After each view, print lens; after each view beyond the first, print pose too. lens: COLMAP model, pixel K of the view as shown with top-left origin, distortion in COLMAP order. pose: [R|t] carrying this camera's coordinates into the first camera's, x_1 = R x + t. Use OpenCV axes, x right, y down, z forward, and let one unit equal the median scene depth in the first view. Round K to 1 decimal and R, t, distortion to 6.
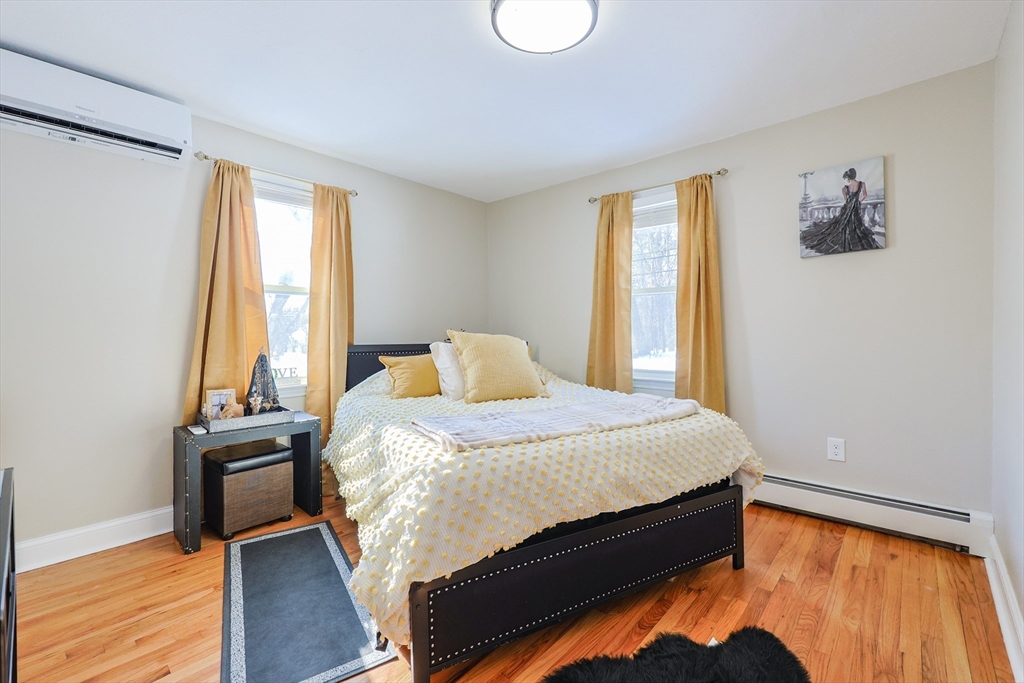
lens RADIAL K [[447.3, 0, 512.9], [0, 447.3, 332.6], [0, 0, 1]] dist [0.001938, -0.000288]
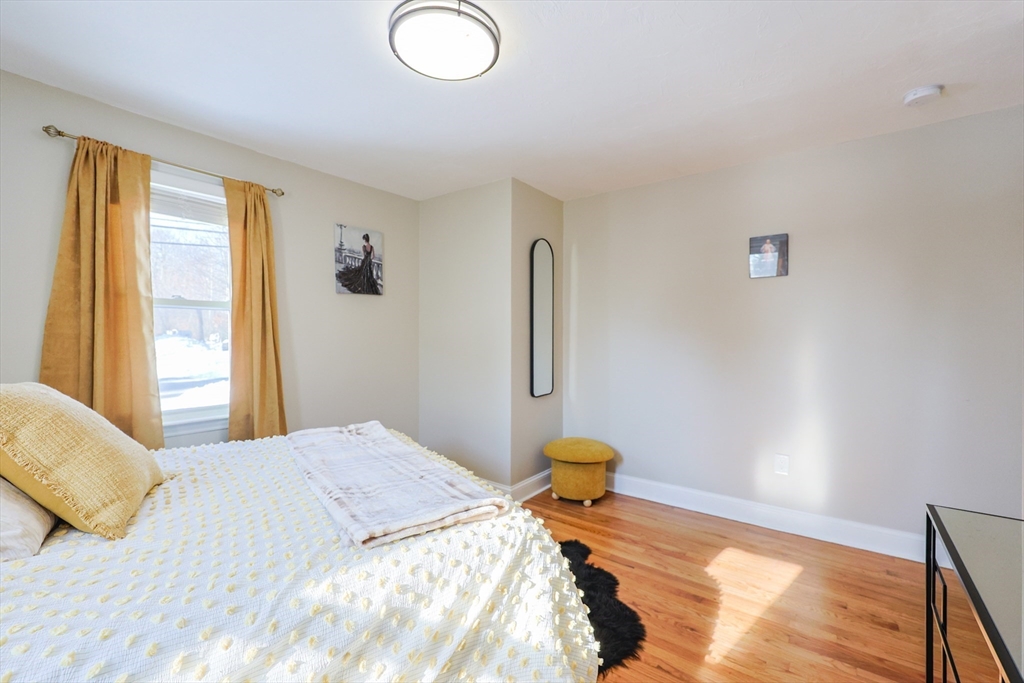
lens RADIAL K [[447.3, 0, 512.9], [0, 447.3, 339.8], [0, 0, 1]] dist [0.001938, -0.000288]
pose [[-0.125174, -0.010660, 0.992077, -0.643939], [0.003387, 0.999932, 0.011172, -0.050790], [-0.992129, 0.004758, -0.125130, 0.692898]]
